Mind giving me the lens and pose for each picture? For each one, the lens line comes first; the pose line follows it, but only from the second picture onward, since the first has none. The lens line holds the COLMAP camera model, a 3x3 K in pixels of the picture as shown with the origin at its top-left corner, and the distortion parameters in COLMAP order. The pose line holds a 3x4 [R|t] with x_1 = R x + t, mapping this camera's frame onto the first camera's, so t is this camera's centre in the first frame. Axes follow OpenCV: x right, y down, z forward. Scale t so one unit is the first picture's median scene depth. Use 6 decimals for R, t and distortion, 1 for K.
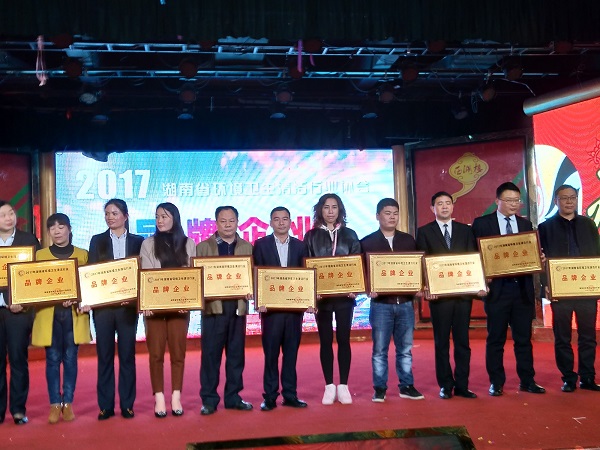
lens RADIAL K [[769.4, 0, 300.0], [0, 769.4, 225.0], [0, 0, 1]] dist [0.077552, -0.009135]
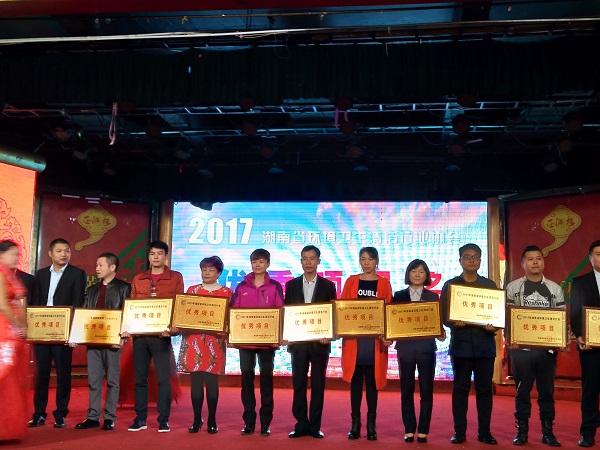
lens RADIAL K [[728.1, 0, 300.0], [0, 728.1, 225.0], [0, 0, 1]] dist [0.065516, -0.009809]
pose [[0.960369, 0.015950, -0.278274, 0.161908], [-0.033298, 0.997777, -0.057725, -0.004723], [0.276734, 0.064703, 0.958766, 0.025325]]
